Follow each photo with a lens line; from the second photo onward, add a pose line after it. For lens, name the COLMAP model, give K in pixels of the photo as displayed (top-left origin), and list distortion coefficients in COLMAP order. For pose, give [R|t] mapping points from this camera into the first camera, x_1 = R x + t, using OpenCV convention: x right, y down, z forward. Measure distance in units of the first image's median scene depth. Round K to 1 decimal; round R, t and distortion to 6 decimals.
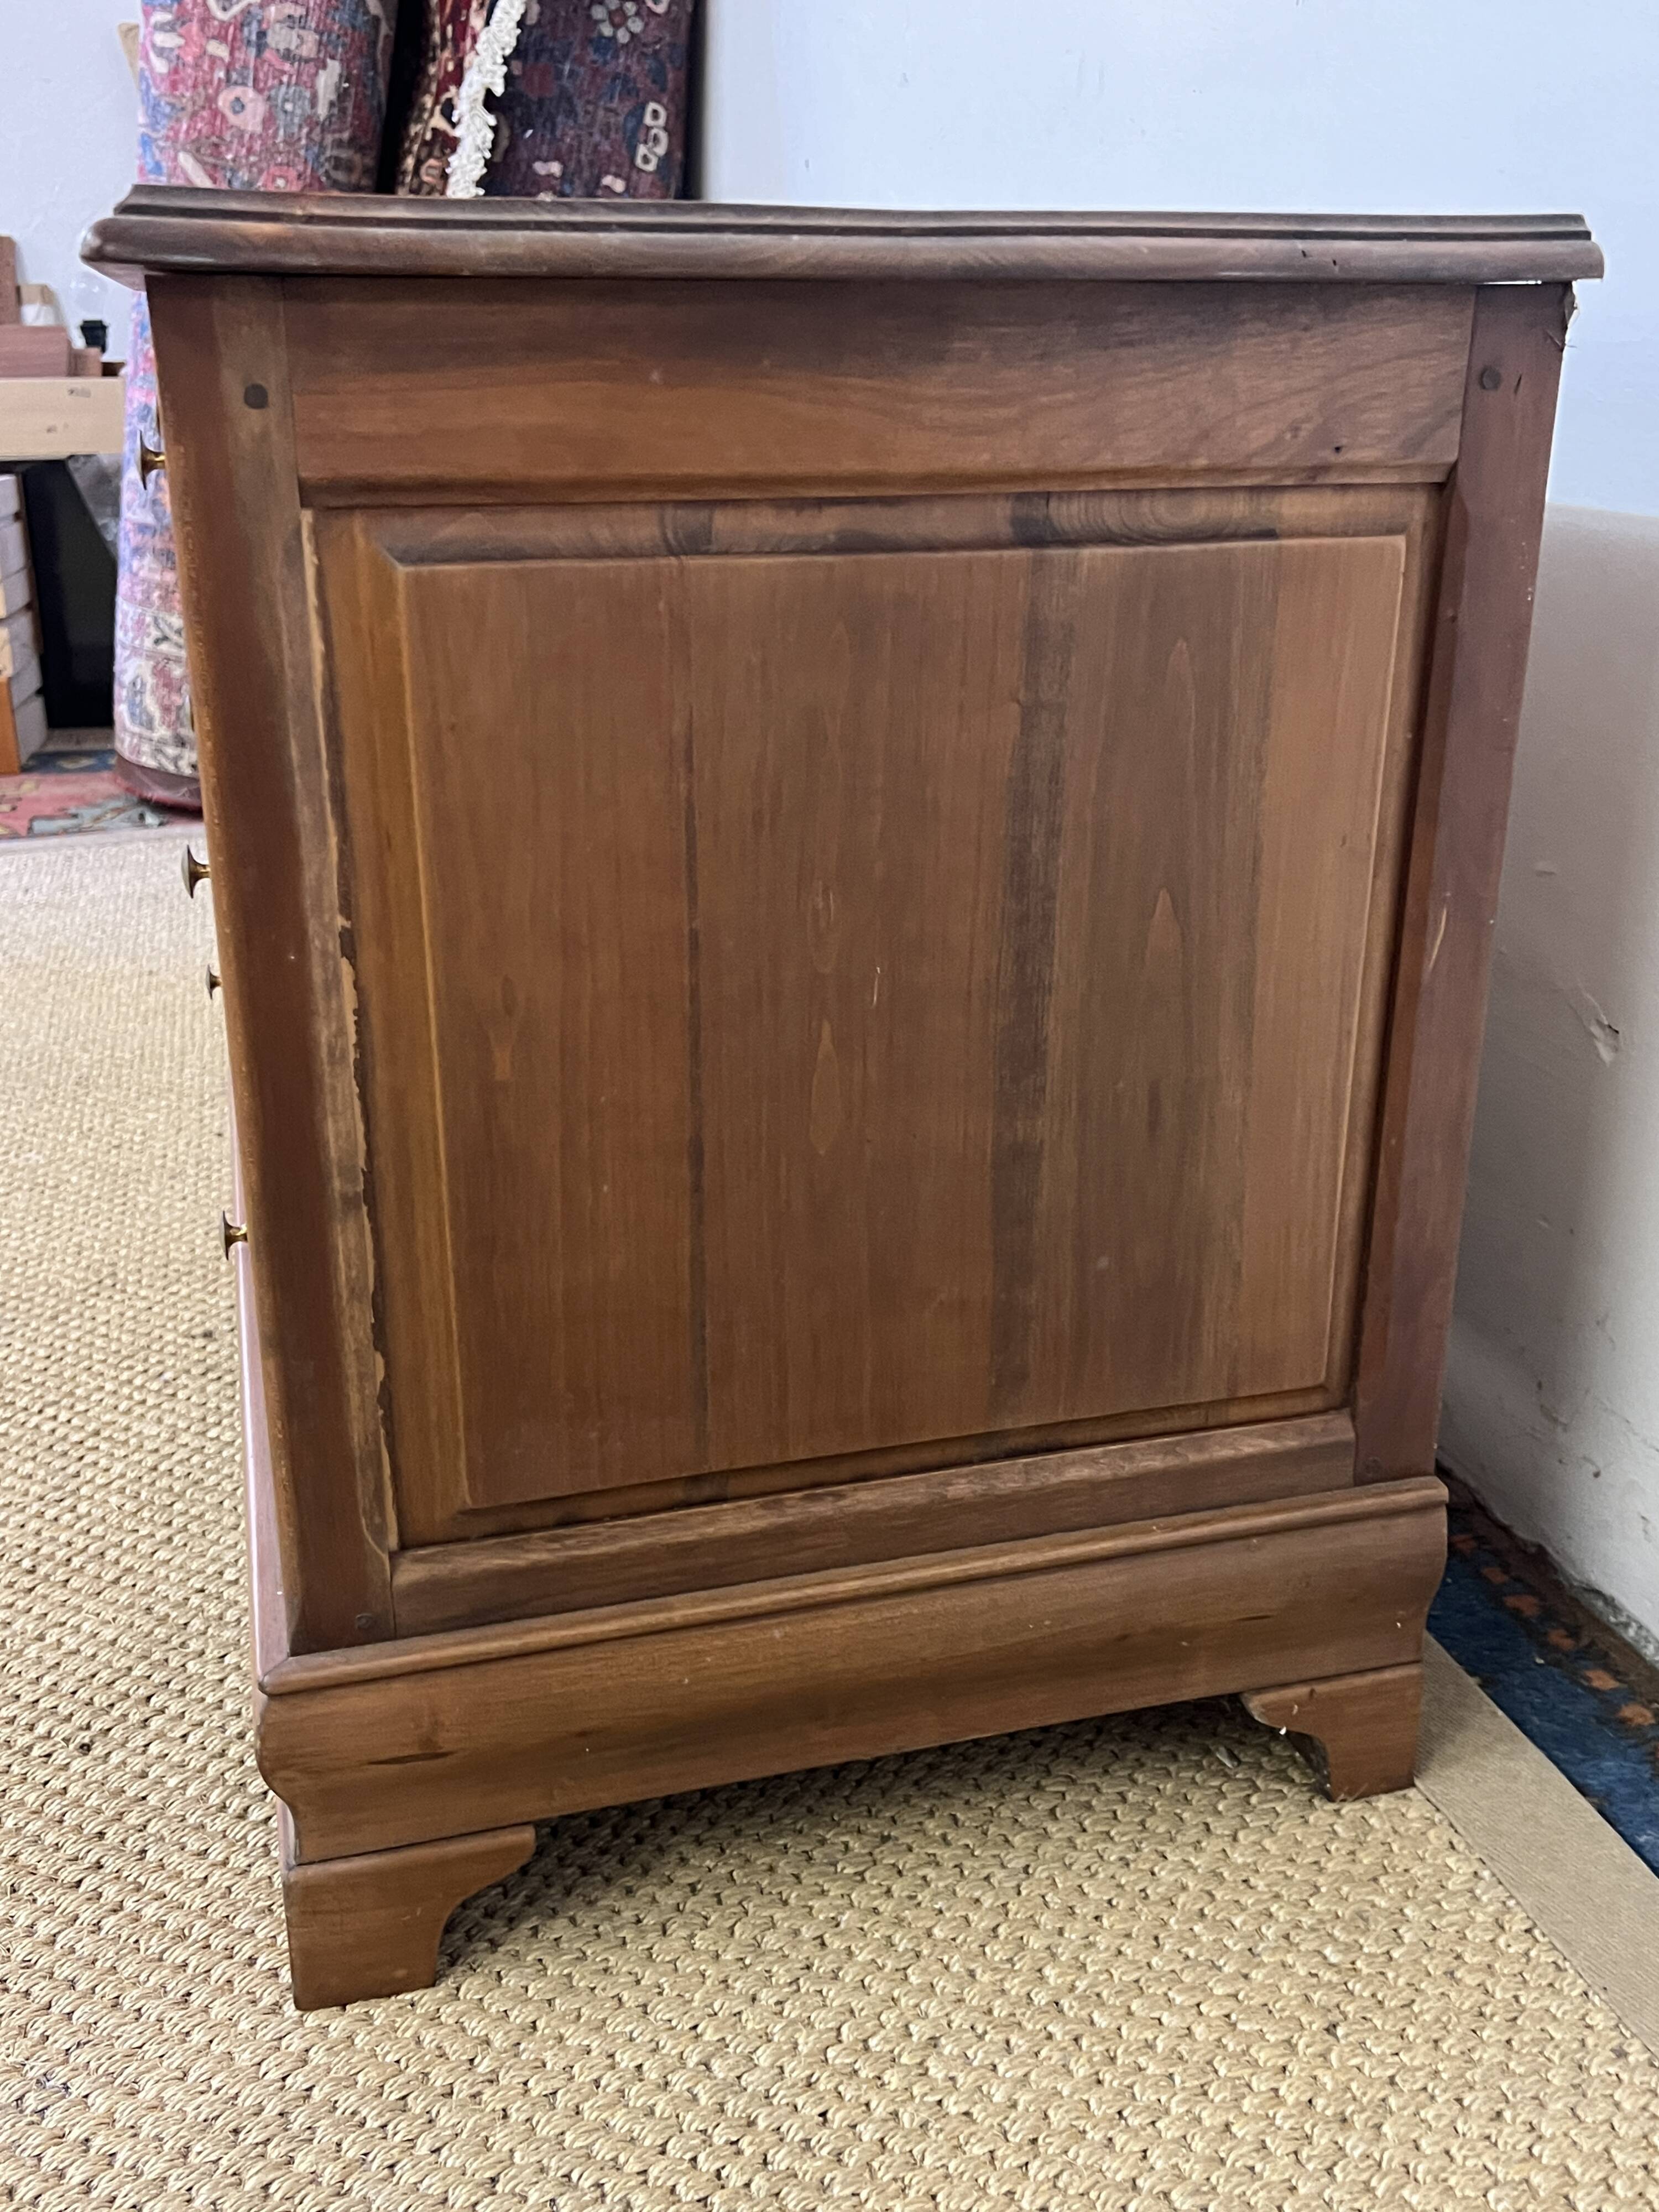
lens RADIAL K [[2083.0, 0, 862.1], [0, 2083.0, 1105.7], [0, 0, 1]] dist [0.037716, 0.000000]
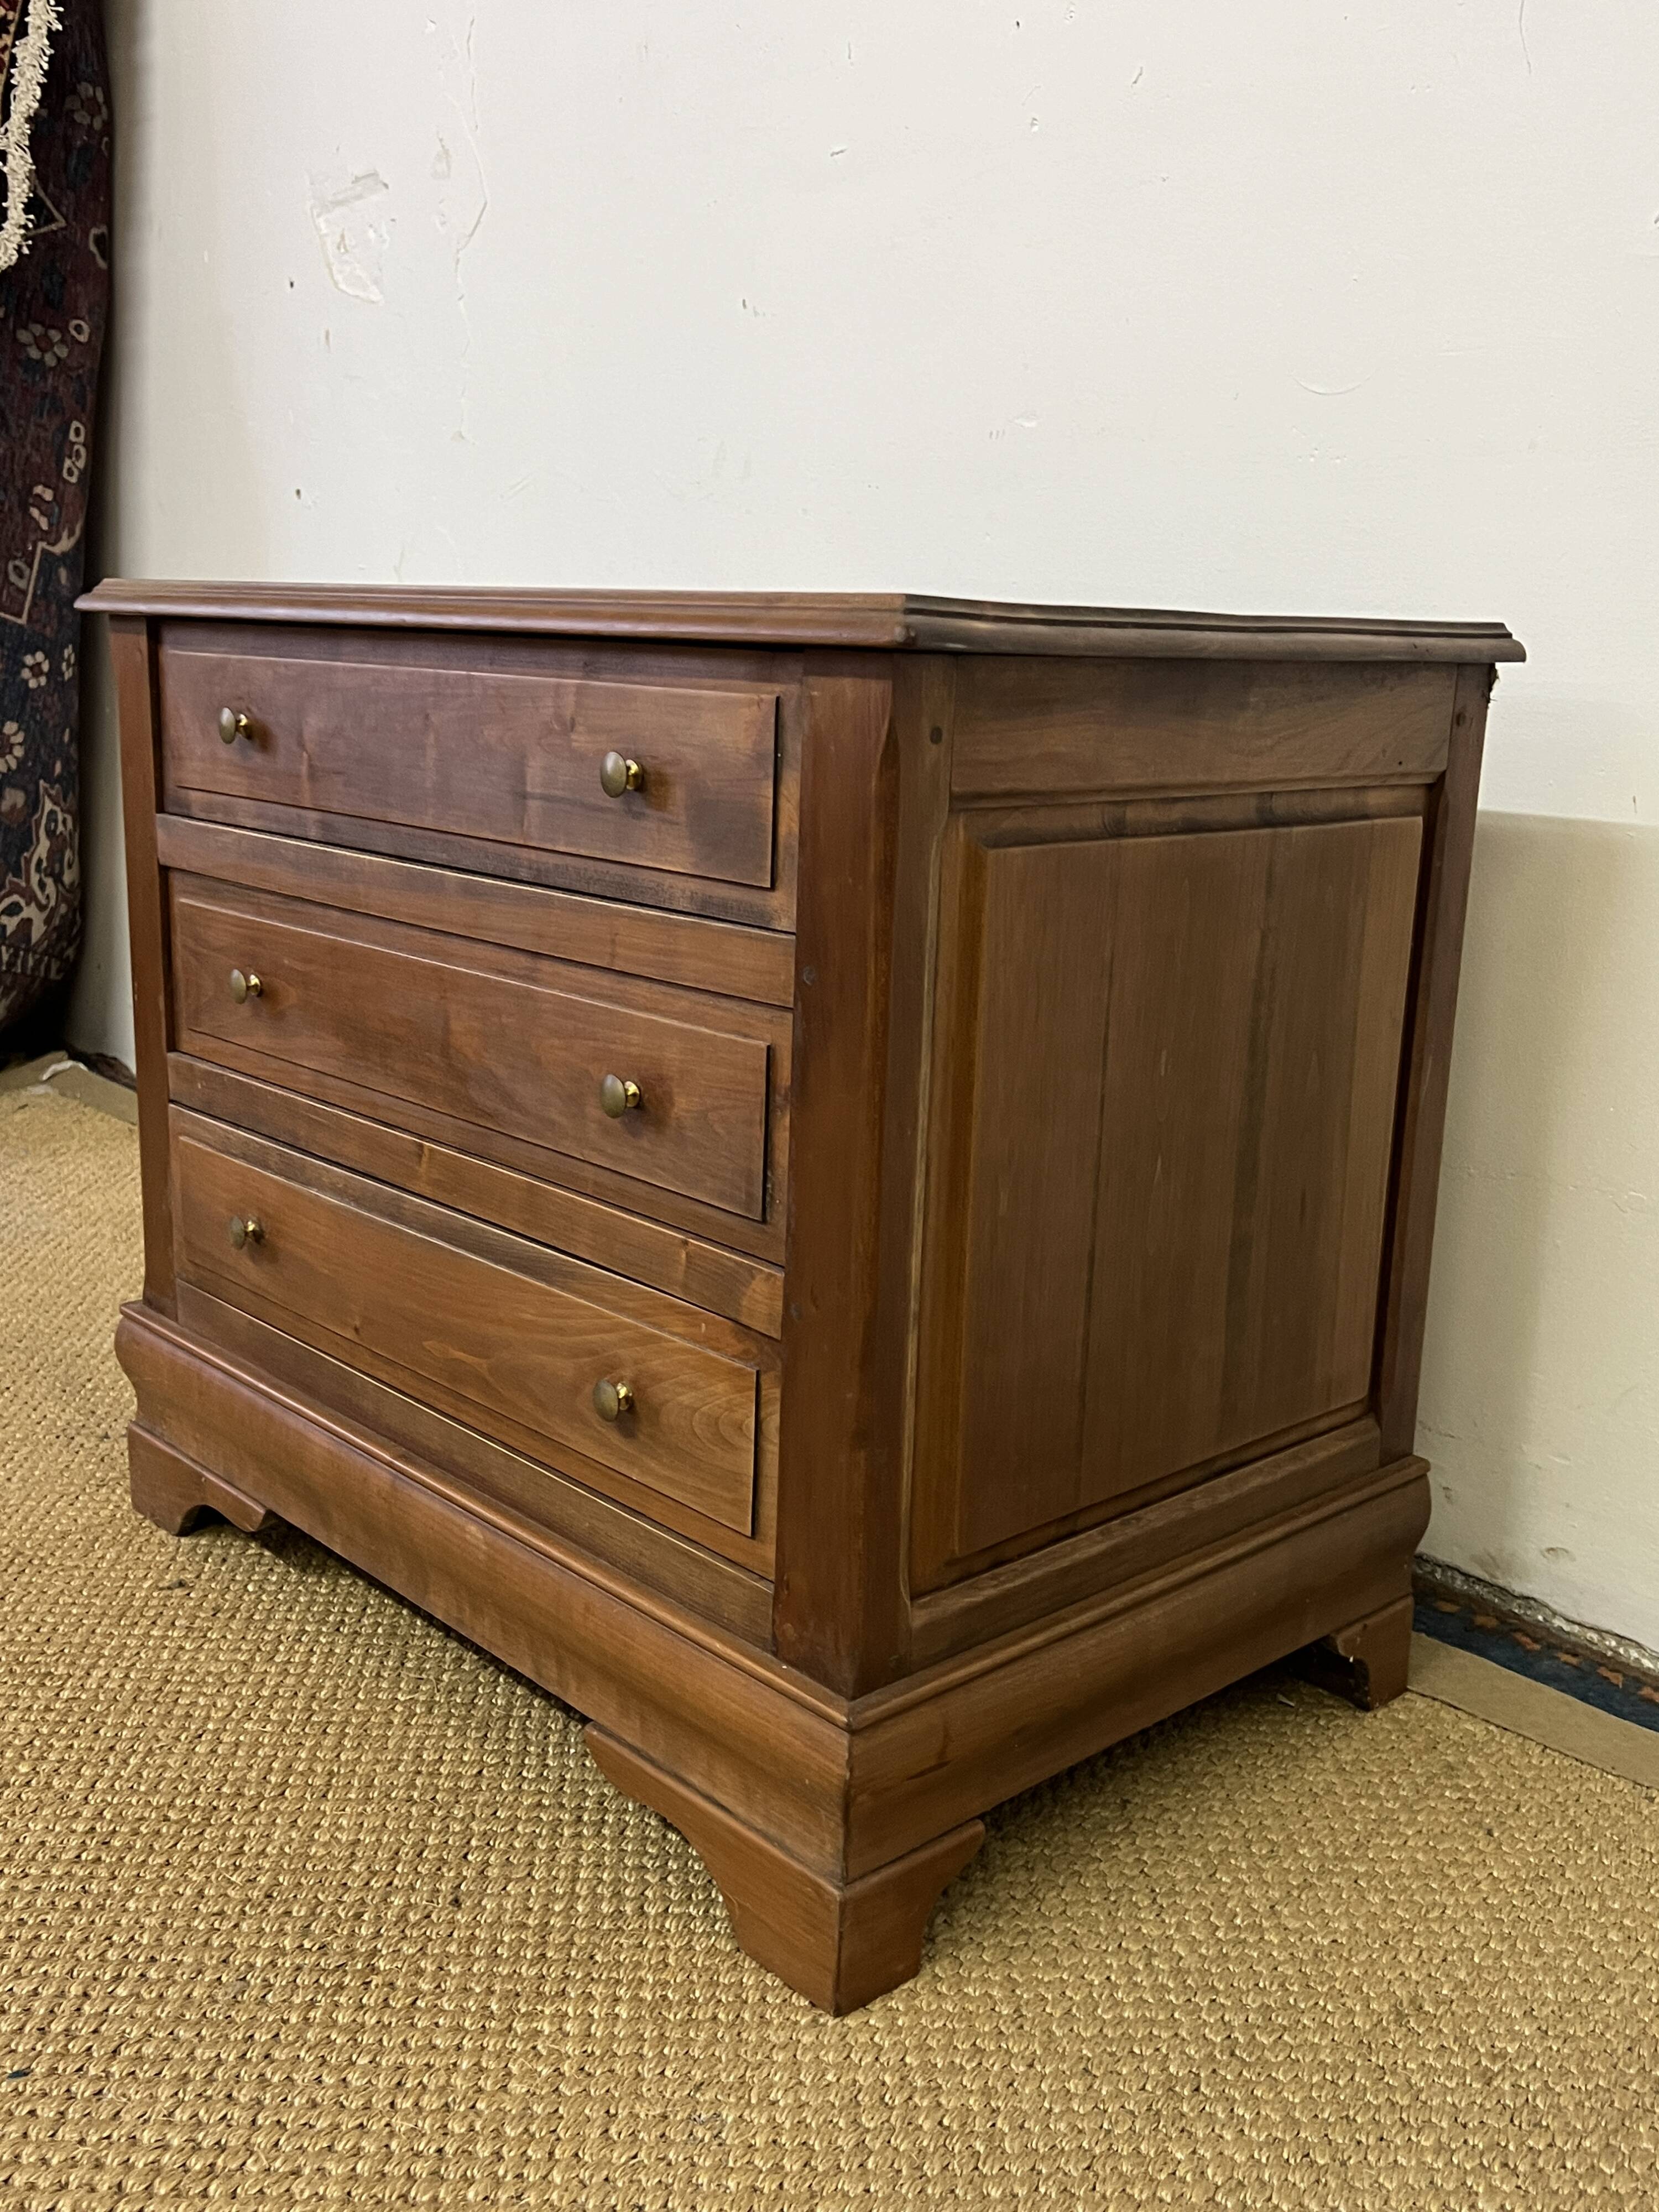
lens RADIAL K [[2083.0, 0, 837.6], [0, 2083.0, 1108.0], [0, 0, 1]] dist [0.037716, 0.000000]
pose [[0.893657, -0.076693, 0.442150, -0.767883], [0.131035, 0.986944, -0.093654, 0.027537], [-0.429194, 0.141631, 0.892039, -0.153032]]
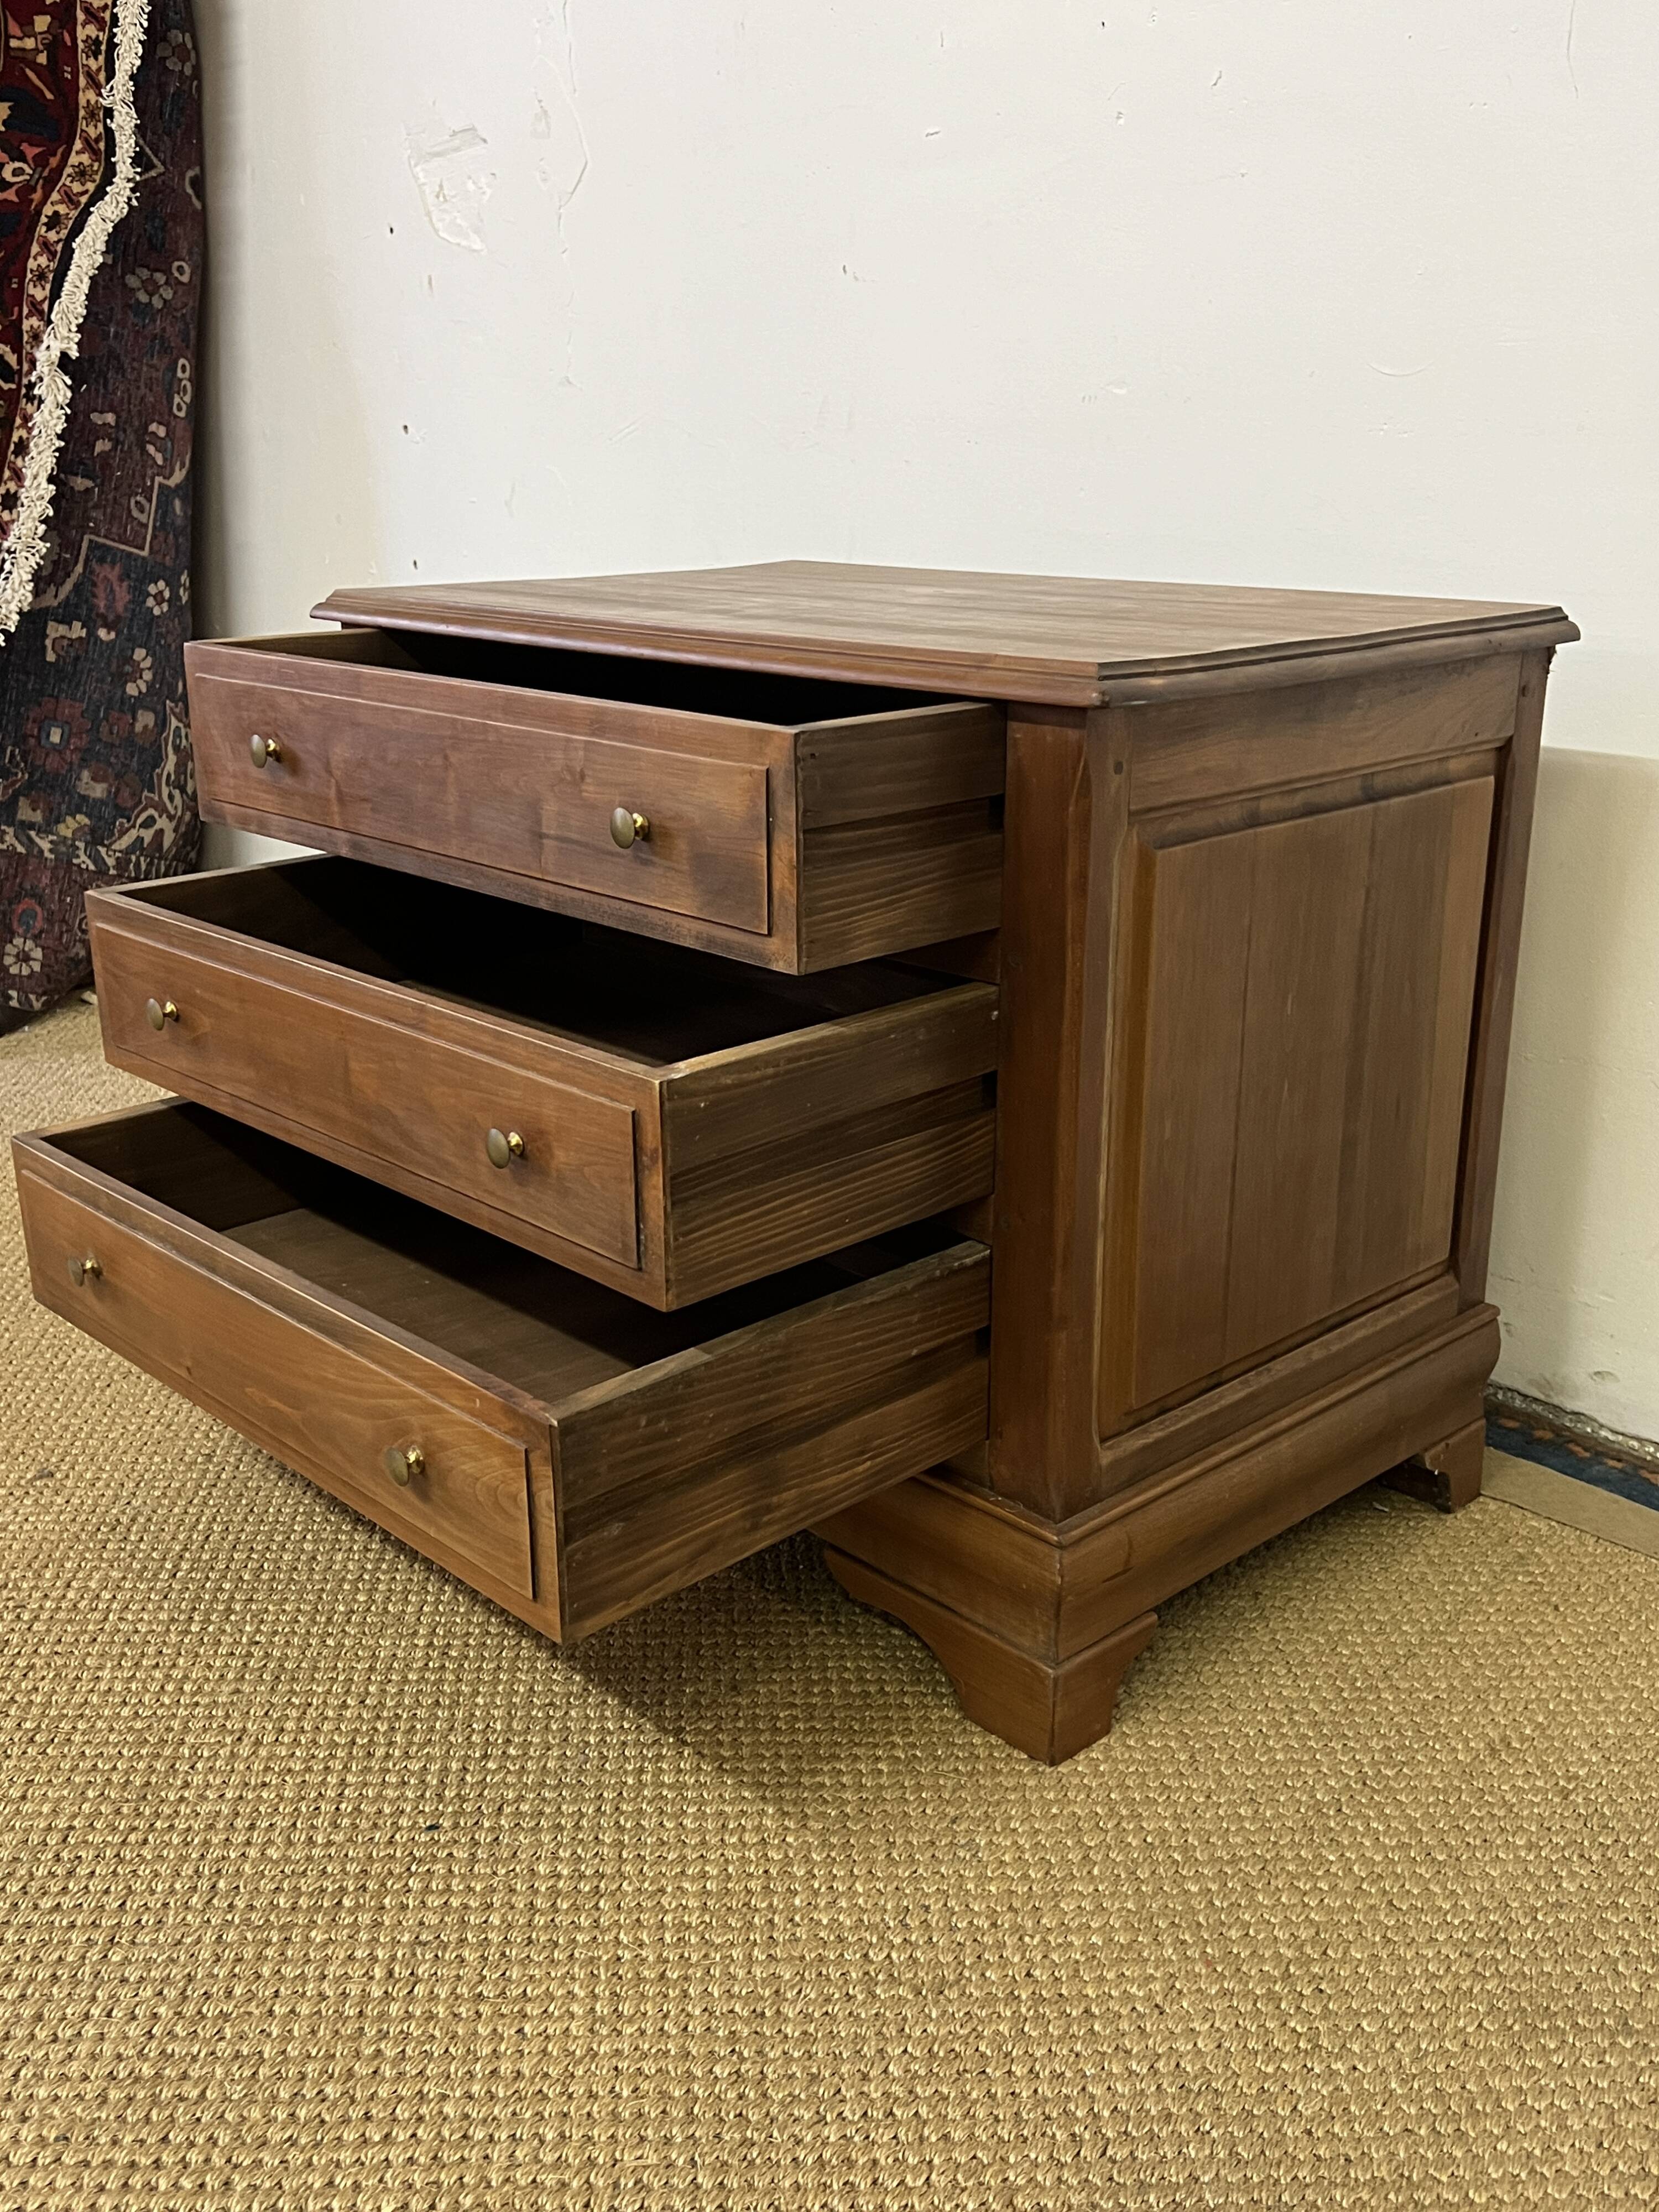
lens RADIAL K [[2083.0, 0, 832.5], [0, 2083.0, 1101.5], [0, 0, 1]] dist [0.037716, 0.000000]
pose [[0.891182, -0.147558, 0.428978, -1.007517], [0.167796, 0.985776, -0.009504, -0.064272], [-0.421473, 0.080450, 0.903265, -0.362969]]
